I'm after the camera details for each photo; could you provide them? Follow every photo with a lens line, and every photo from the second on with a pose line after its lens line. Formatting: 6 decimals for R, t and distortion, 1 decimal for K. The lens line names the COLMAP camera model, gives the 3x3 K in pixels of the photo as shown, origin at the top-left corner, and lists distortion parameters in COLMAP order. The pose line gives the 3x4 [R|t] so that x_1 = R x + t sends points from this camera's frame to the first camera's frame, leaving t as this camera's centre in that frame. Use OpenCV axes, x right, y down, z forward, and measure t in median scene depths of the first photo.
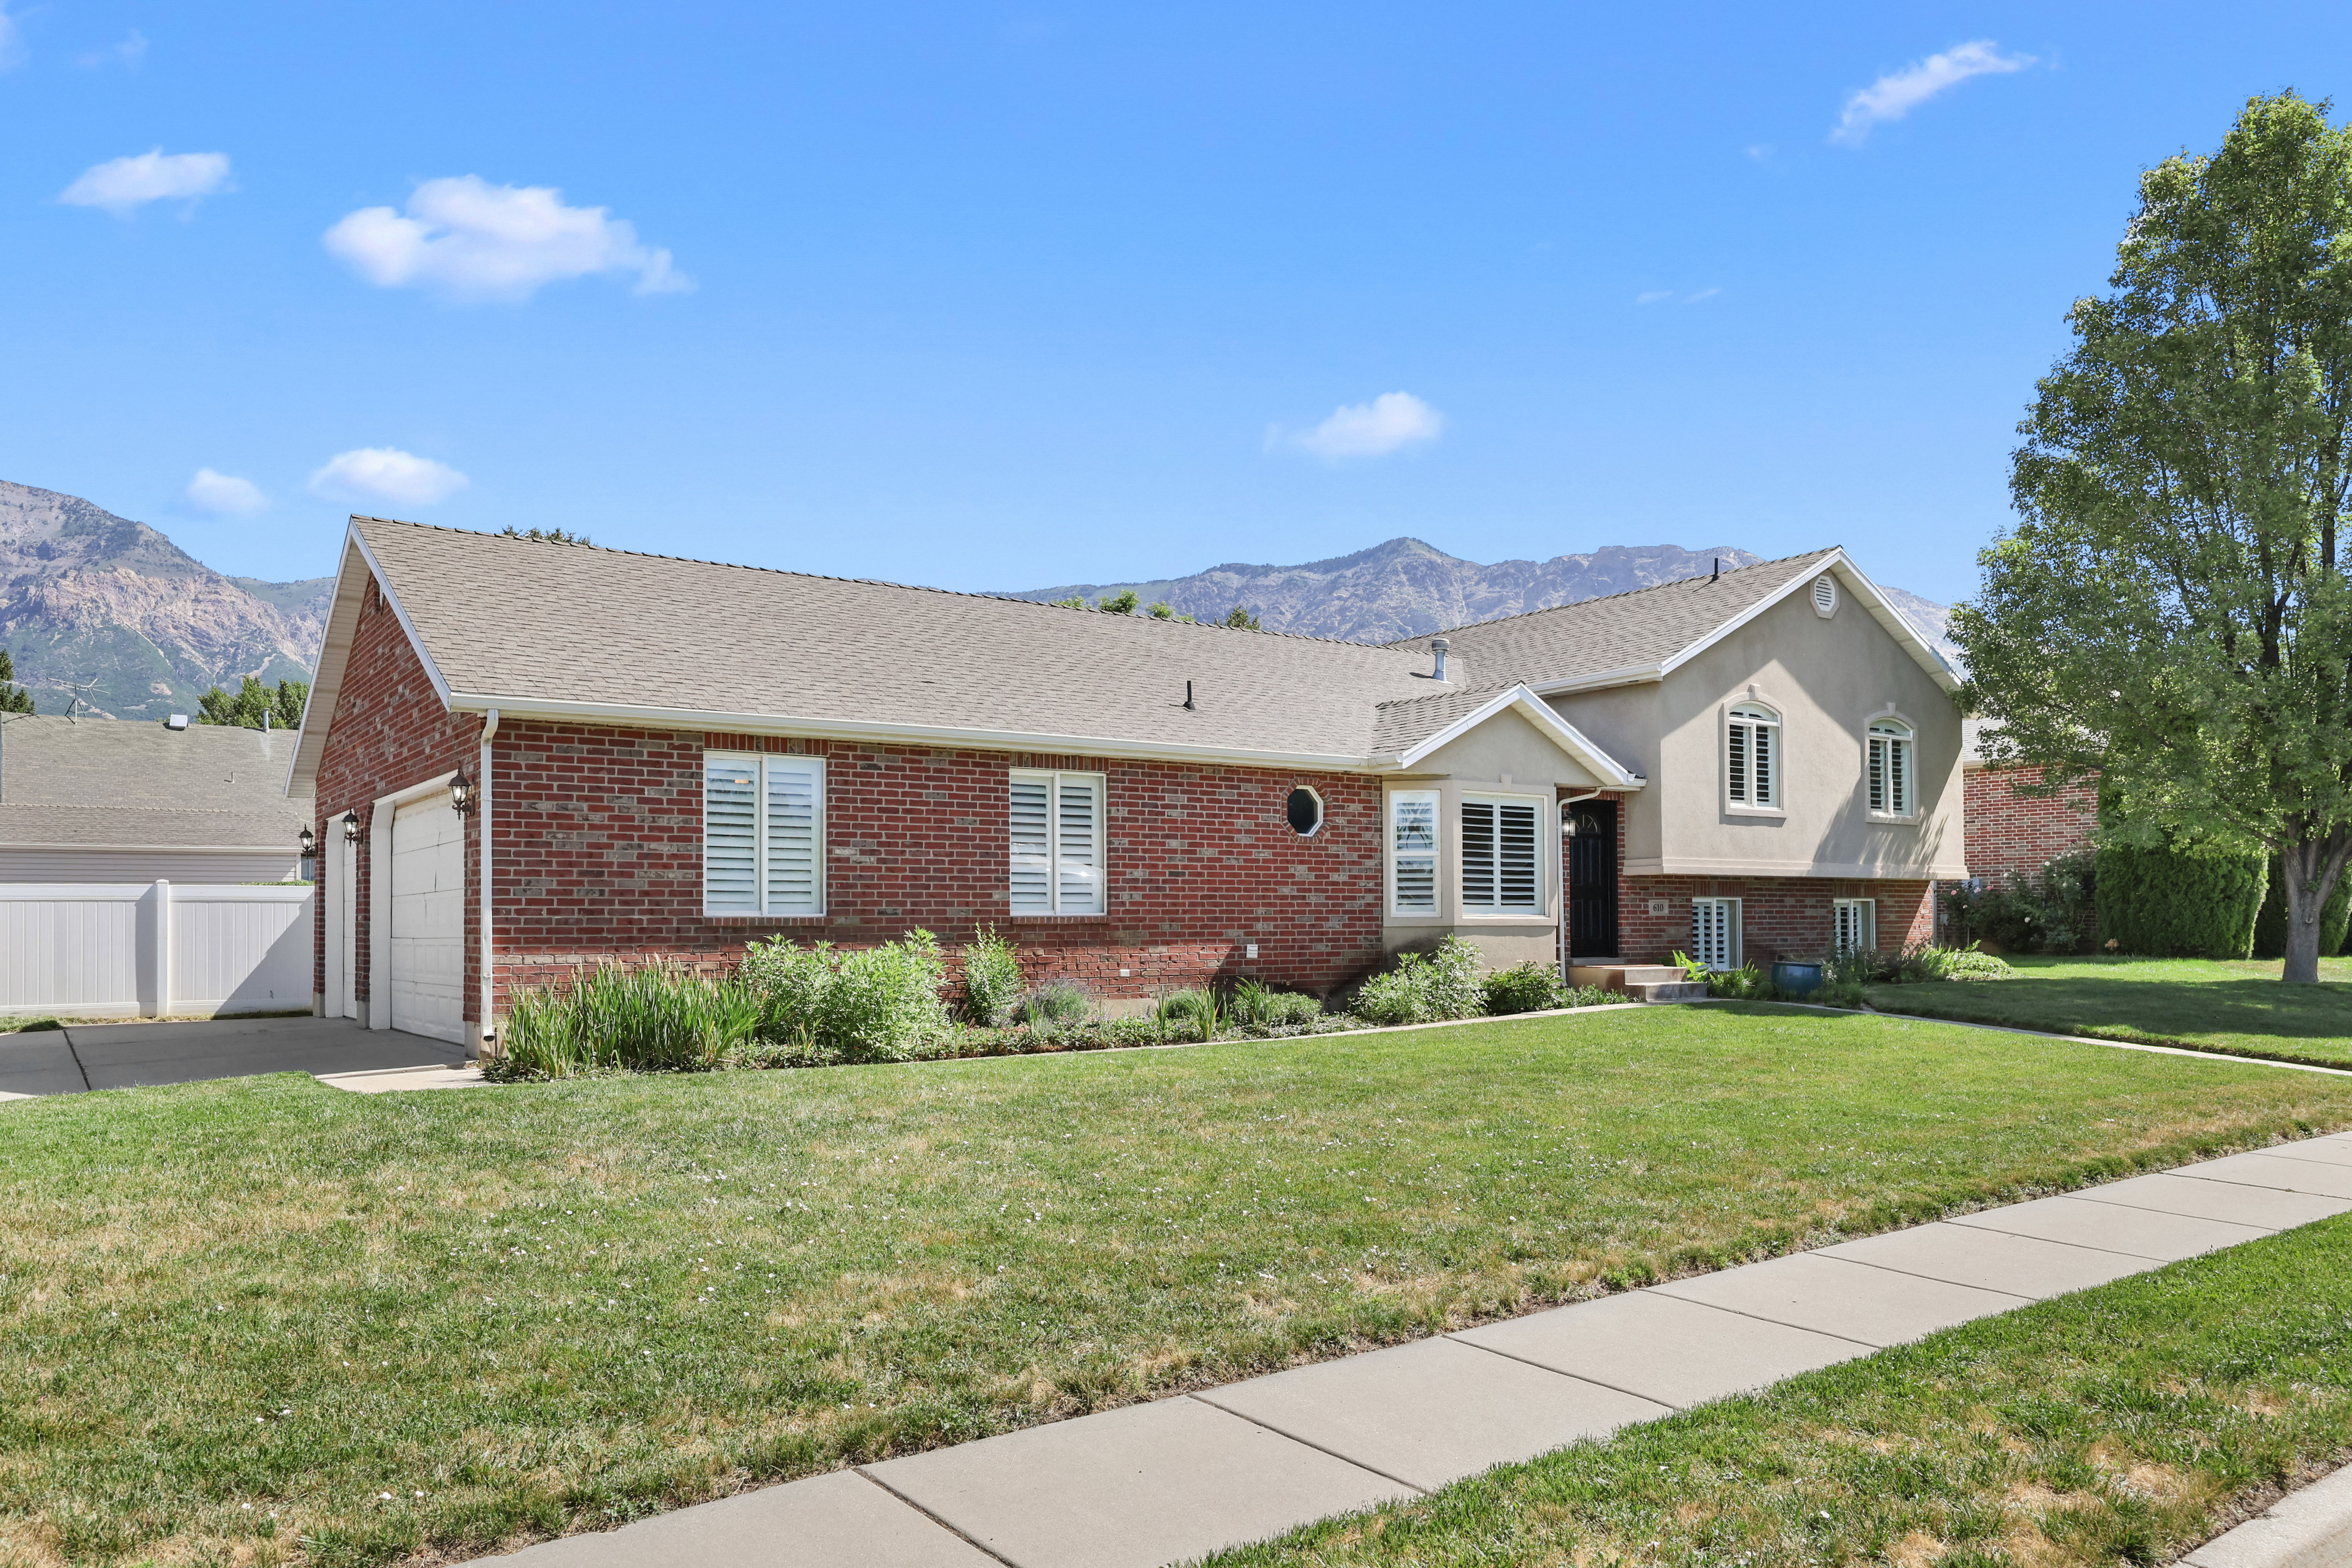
lens RADIAL K [[1610.7, 0, 1160.7], [0, 1610.7, 899.4], [0, 0, 1]] dist [0.003564, 0.002820]
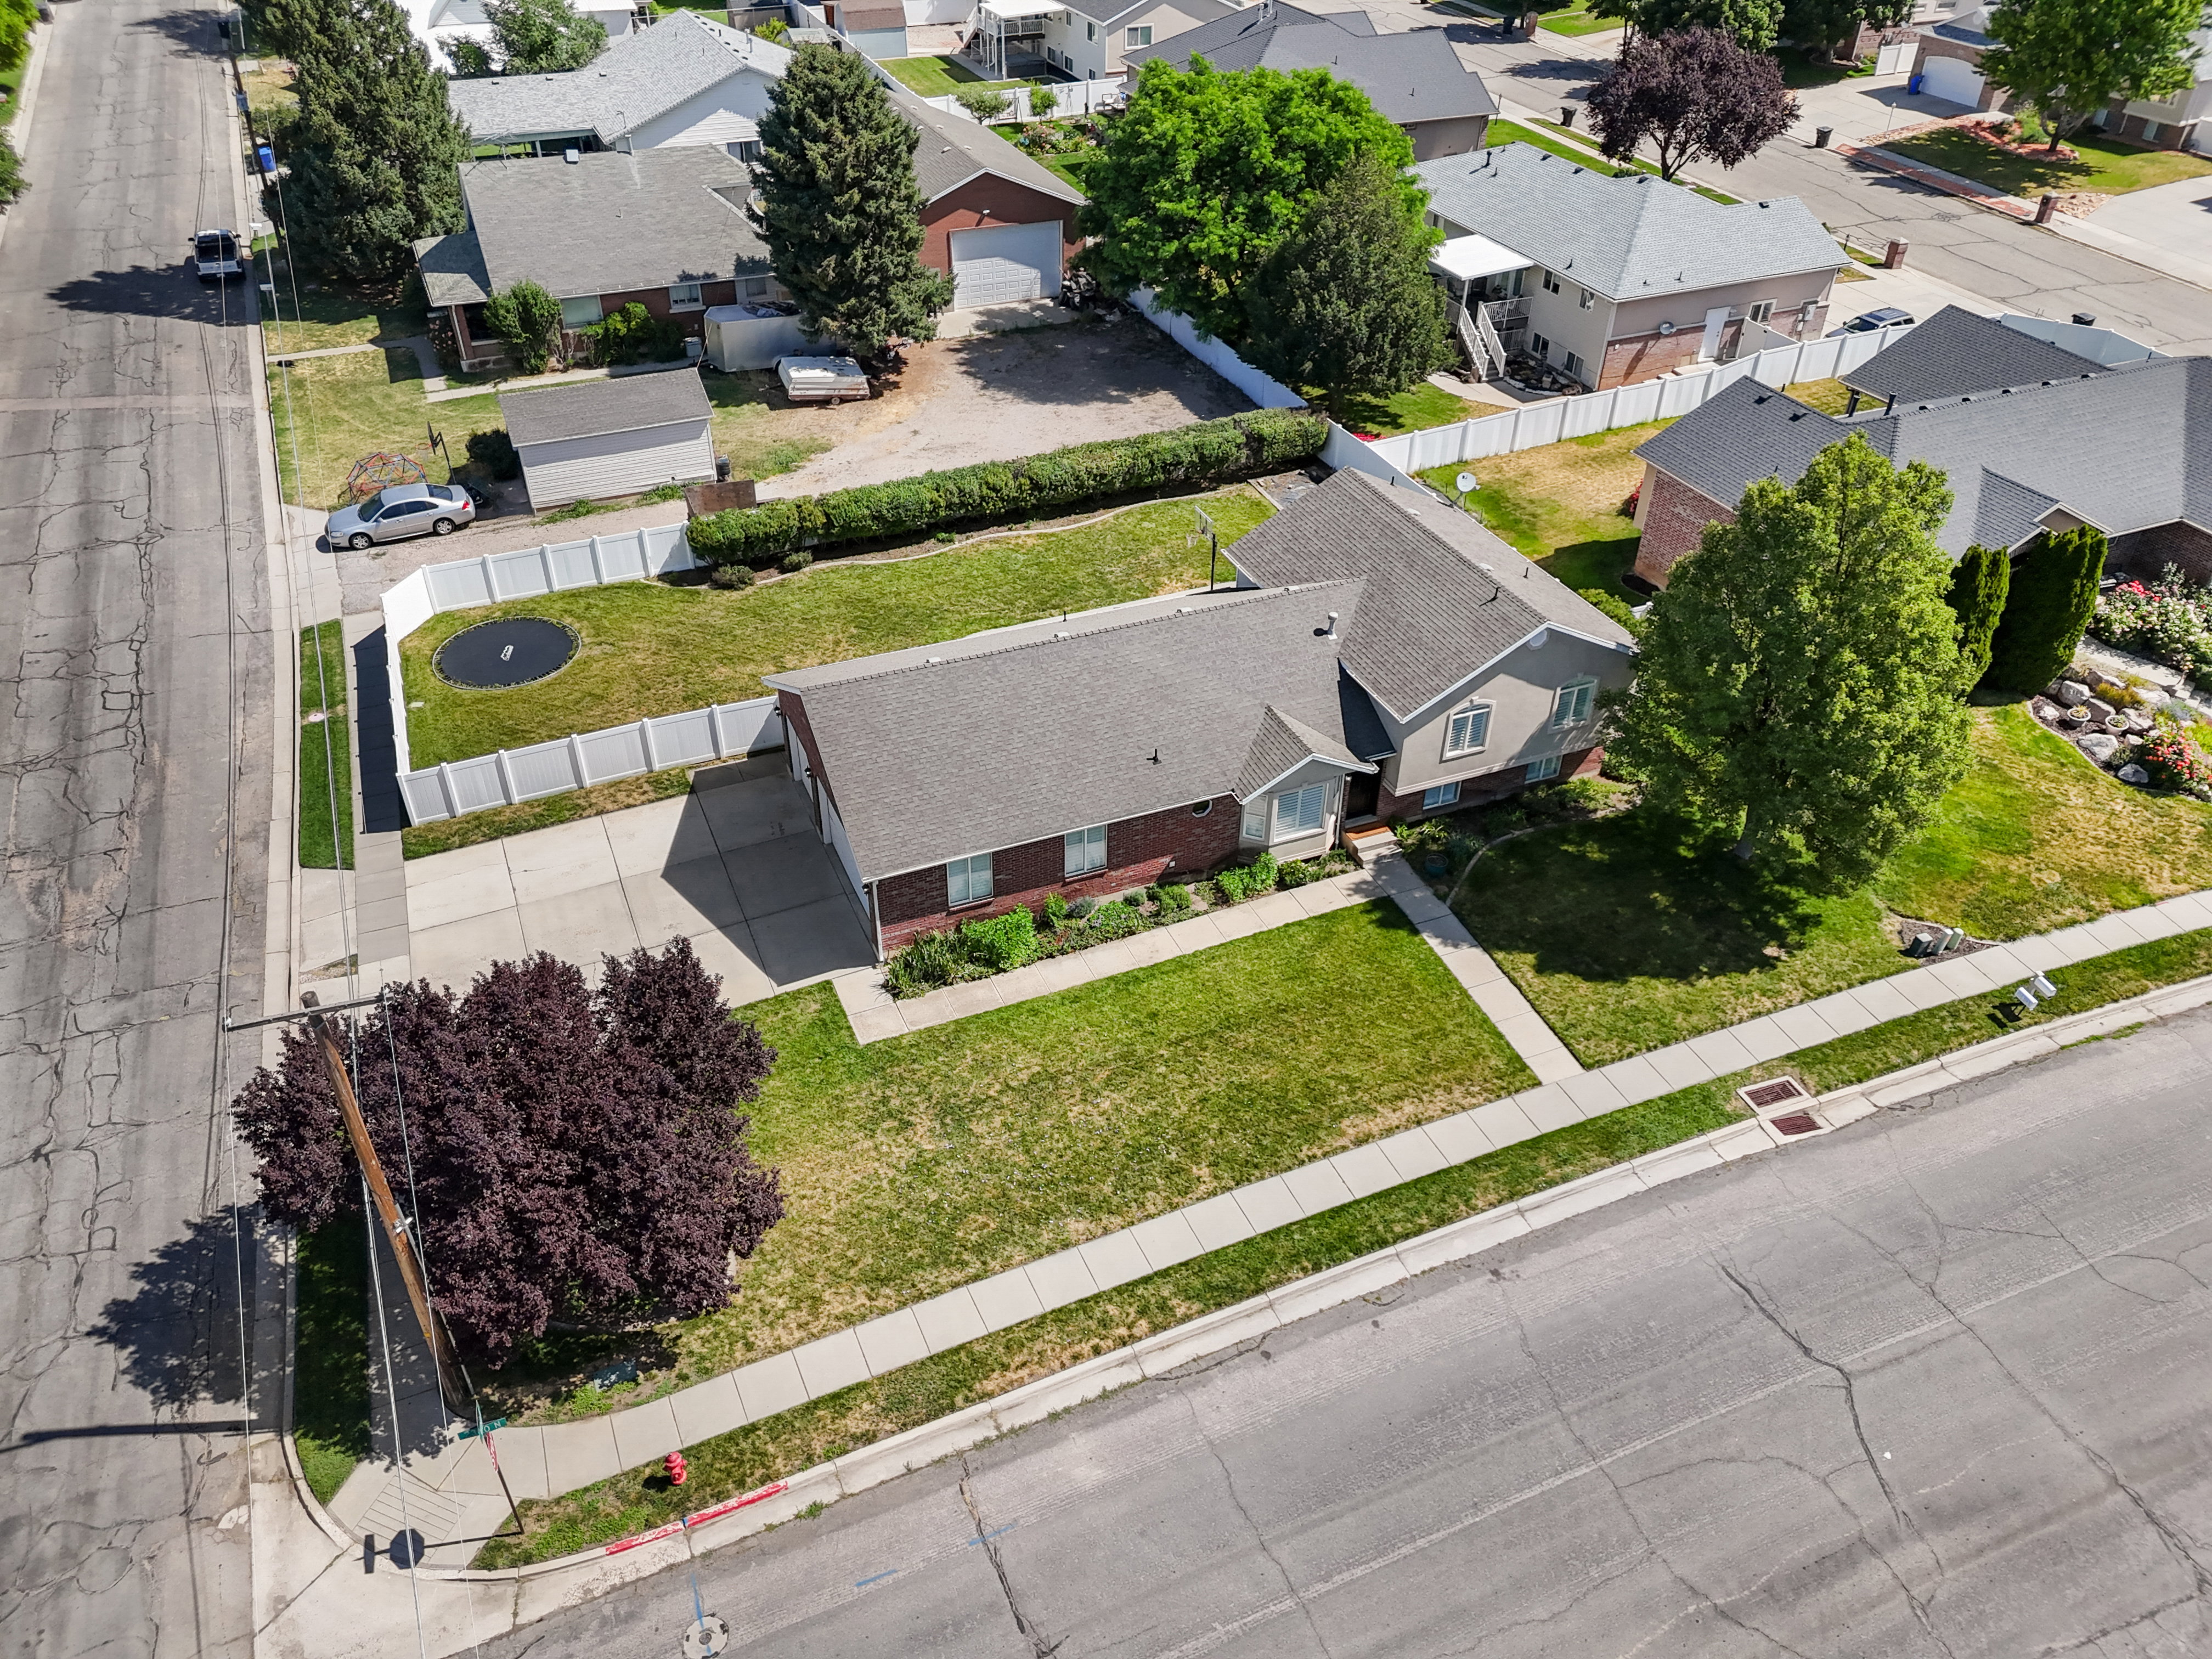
lens RADIAL K [[1603.7, 0, 1103.0], [0, 1603.7, 840.8], [0, 0, 1]] dist [0.058084, -0.046194]
pose [[0.977606, 0.139965, -0.157150, 0.299787], [-0.013936, 0.788175, 0.615294, -1.344506], [0.209982, -0.599325, 0.772475, -0.770922]]
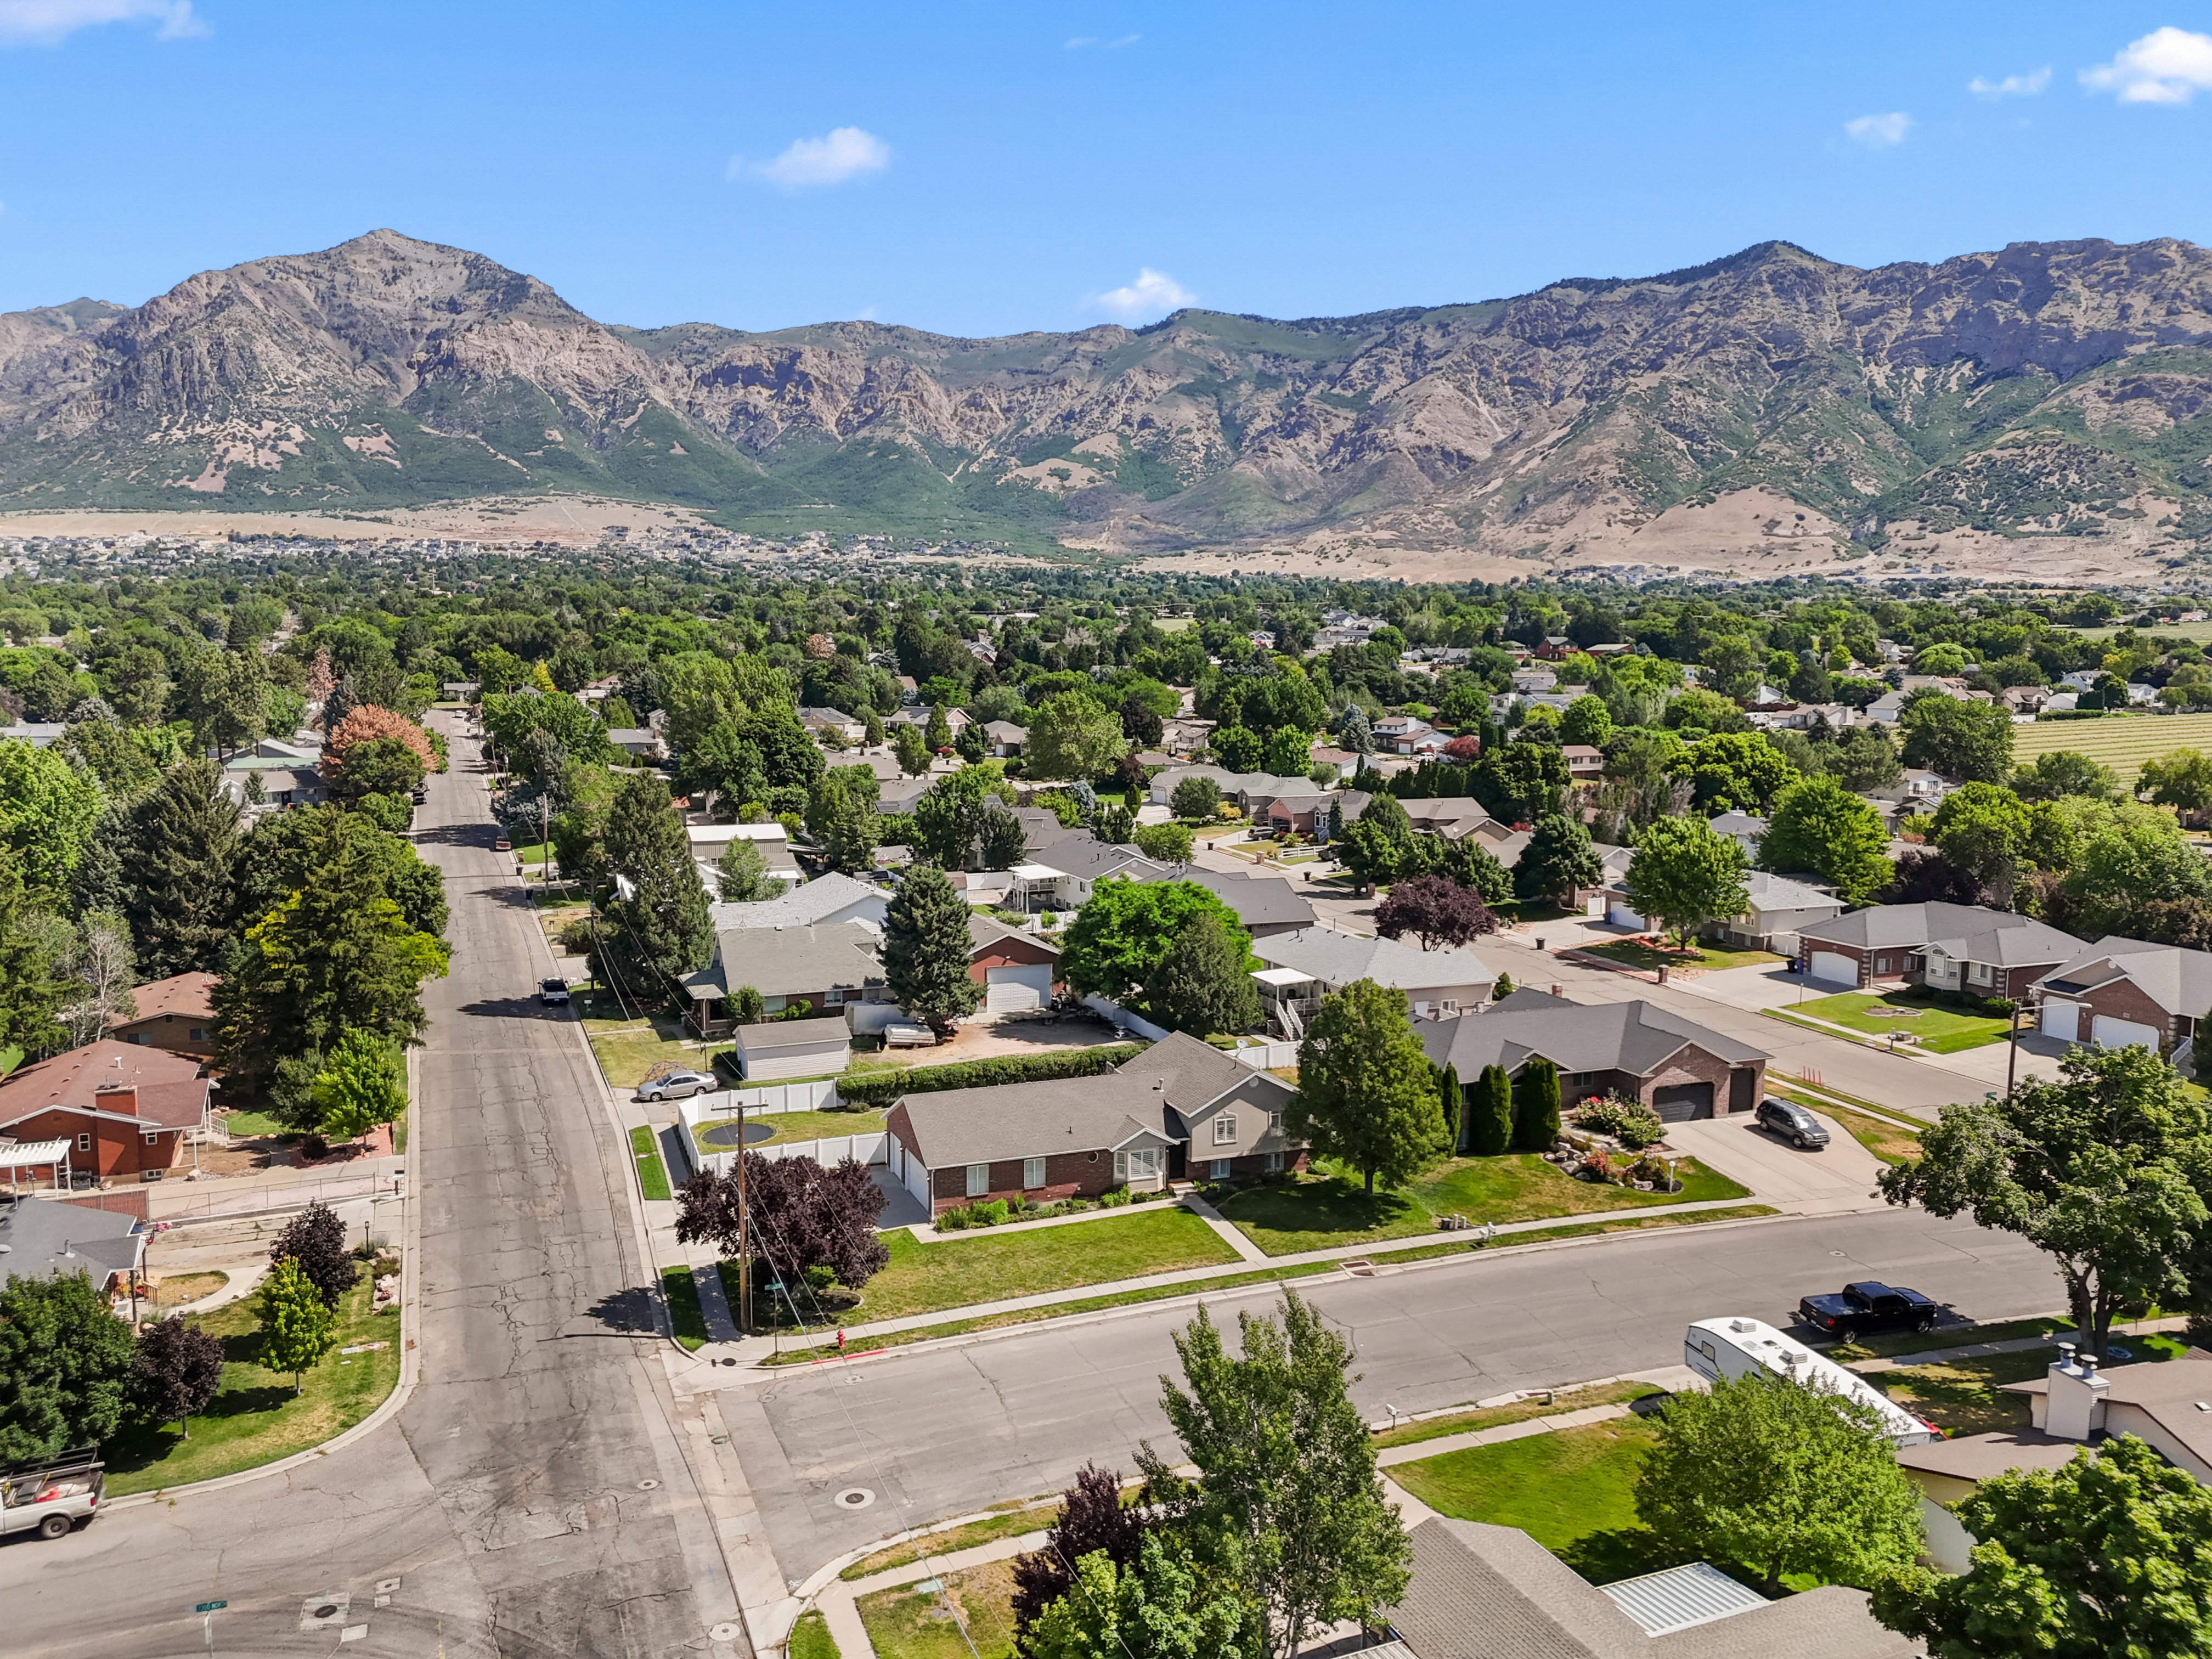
lens RADIAL K [[1603.7, 0, 1110.9], [0, 1603.7, 823.2], [0, 0, 1]] dist [0.058084, -0.046194]
pose [[0.974261, 0.035705, -0.222576, 1.089464], [-0.009140, 0.992821, 0.119259, -1.503979], [0.225237, -0.114155, 0.967593, -3.235079]]
